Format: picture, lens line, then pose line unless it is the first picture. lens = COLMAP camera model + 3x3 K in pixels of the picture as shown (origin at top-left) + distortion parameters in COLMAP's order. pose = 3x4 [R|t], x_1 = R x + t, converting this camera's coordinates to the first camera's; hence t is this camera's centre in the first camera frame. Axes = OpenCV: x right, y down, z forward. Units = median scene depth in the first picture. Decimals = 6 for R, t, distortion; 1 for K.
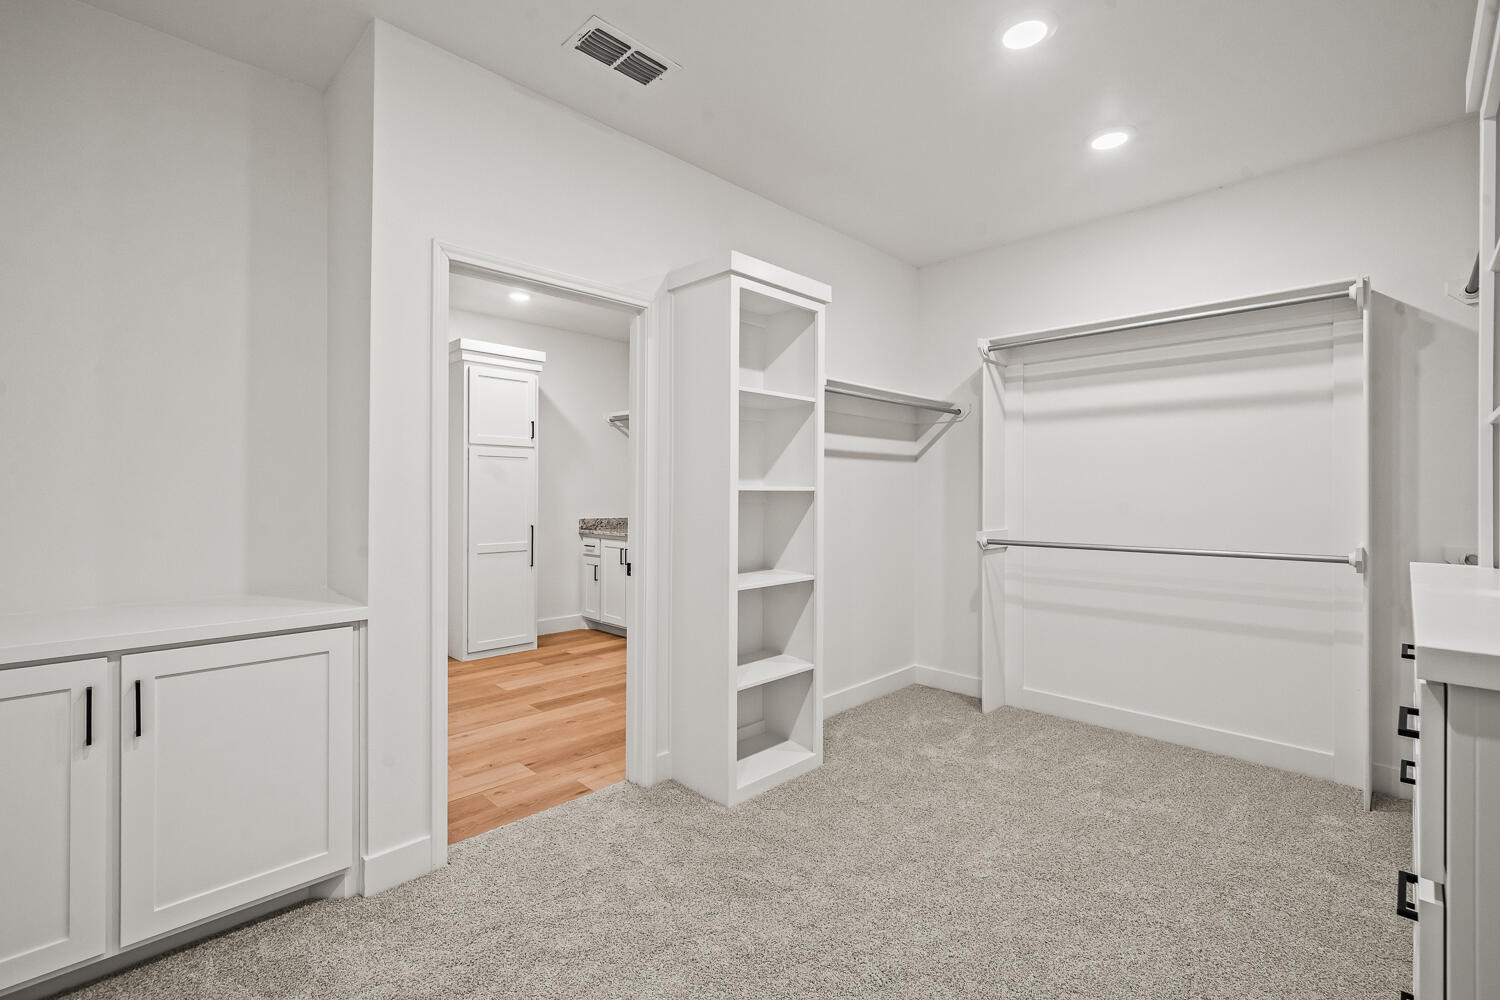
lens RADIAL K [[659.8, 0, 741.6], [0, 659.8, 496.6], [0, 0, 1]] dist [0.000277, 0.000076]
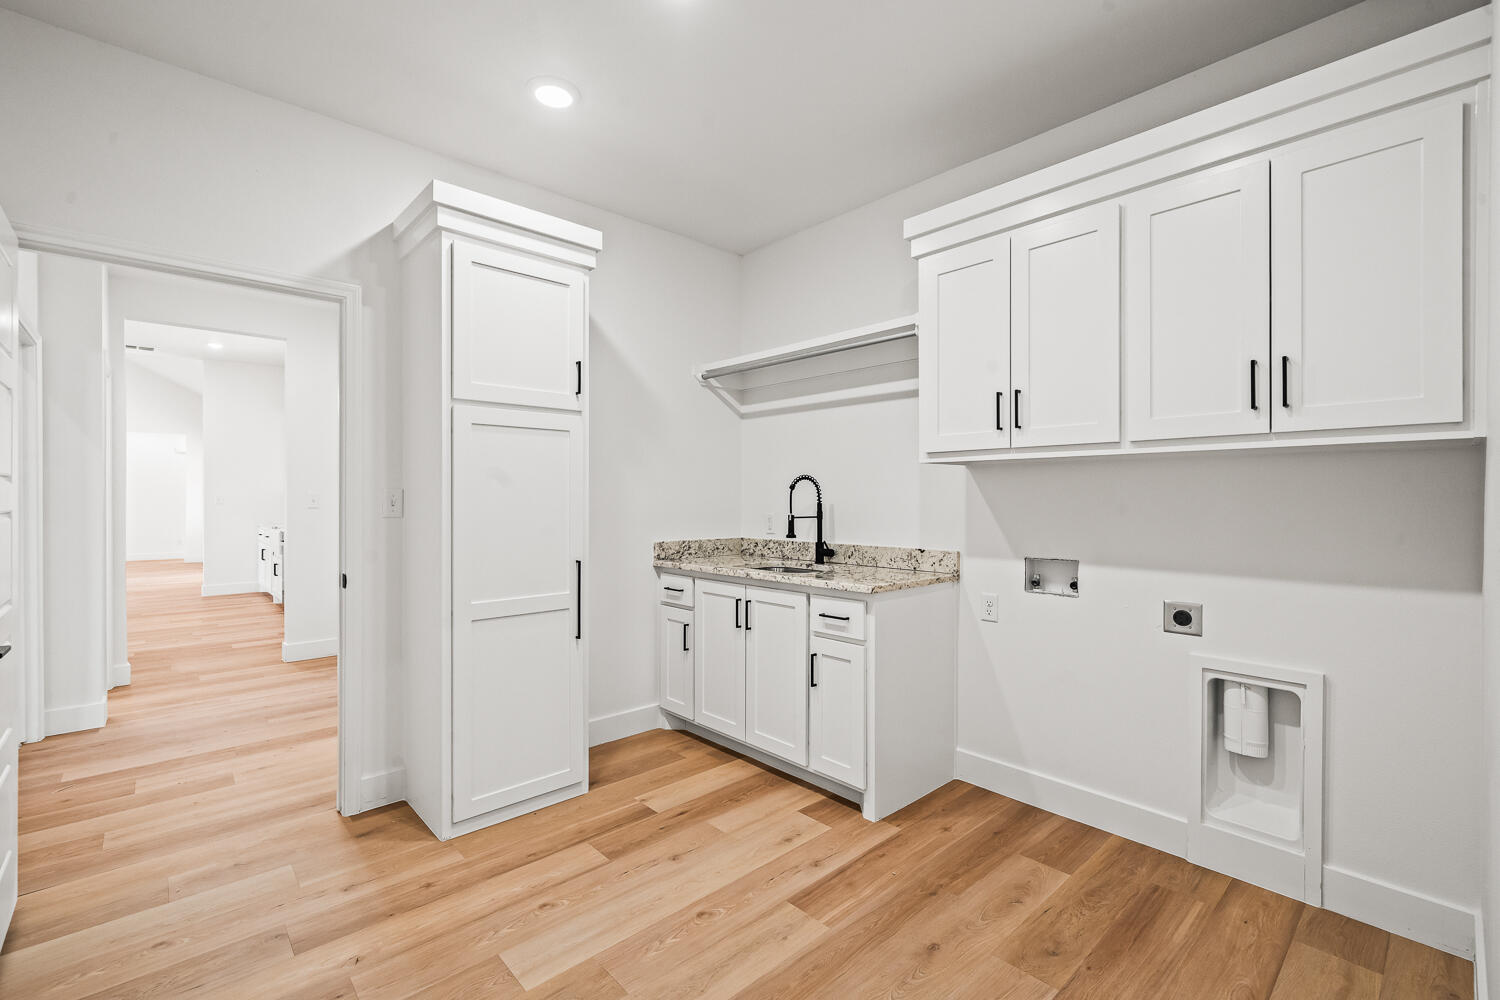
lens RADIAL K [[650.9, 0, 750.1], [0, 650.9, 494.5], [0, 0, 1]] dist [-0.007688, -0.000128]
pose [[0.999550, -0.006100, -0.029356, -0.148055], [0.005835, 0.999942, -0.009108, -0.003161], [0.029410, 0.008932, 0.999528, 0.435734]]
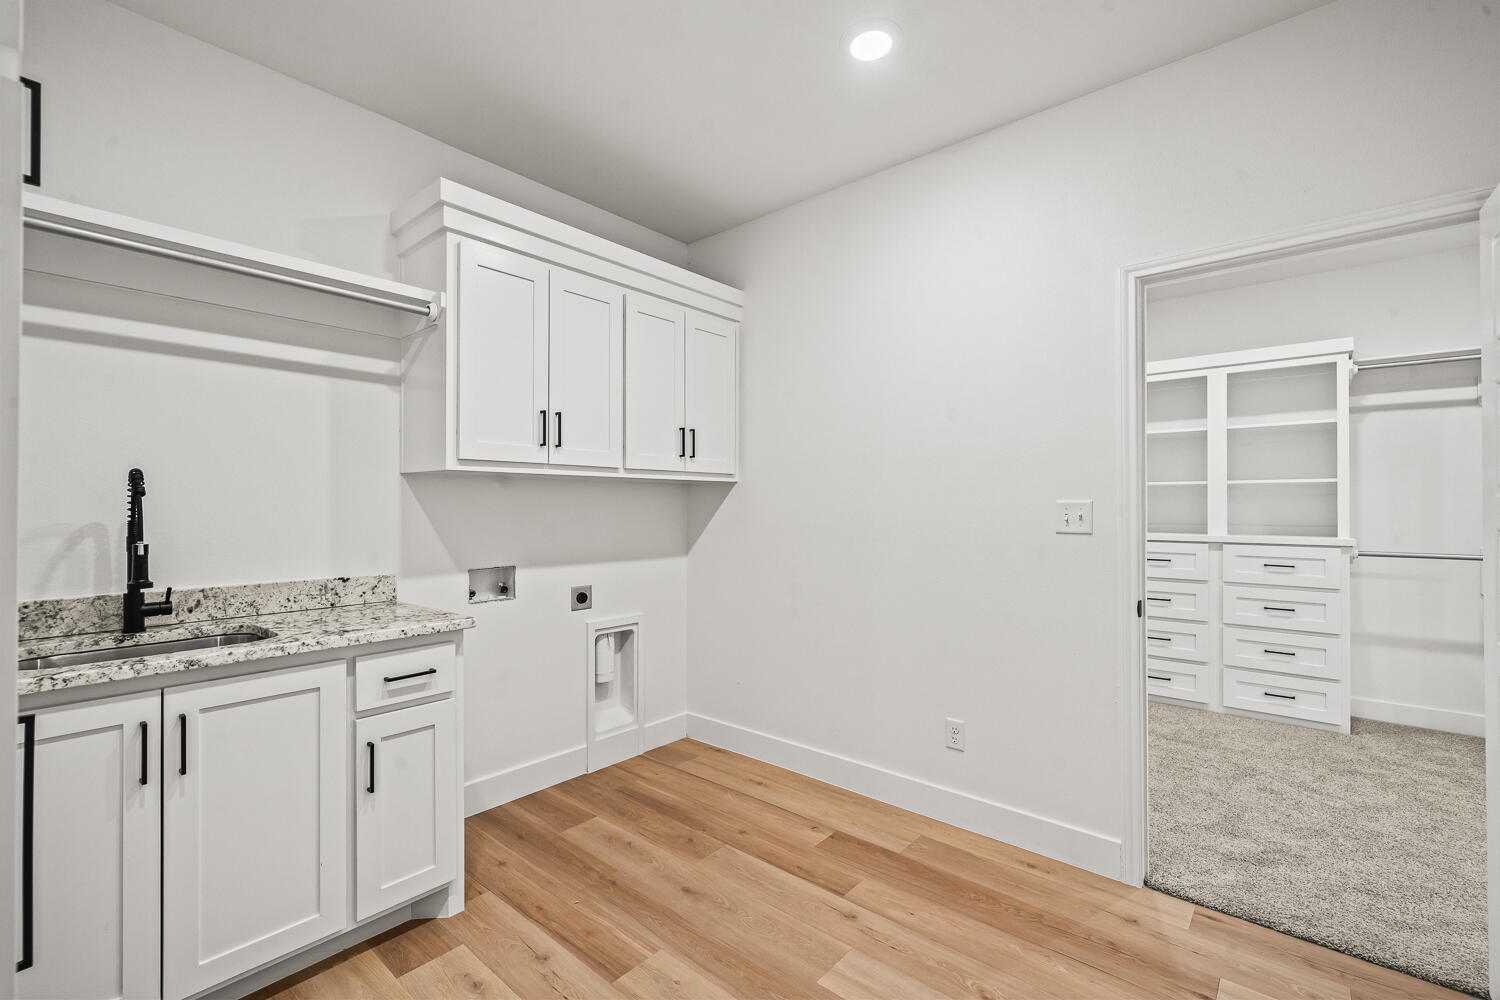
lens RADIAL K [[643.8, 0, 741.8], [0, 643.8, 498.3], [0, 0, 1]] dist [-0.000956, -0.000033]
pose [[-0.078863, 0.007839, 0.996855, -0.465268], [0.005600, 0.999957, -0.007420, -0.008094], [-0.996870, 0.004997, -0.078903, 0.775988]]
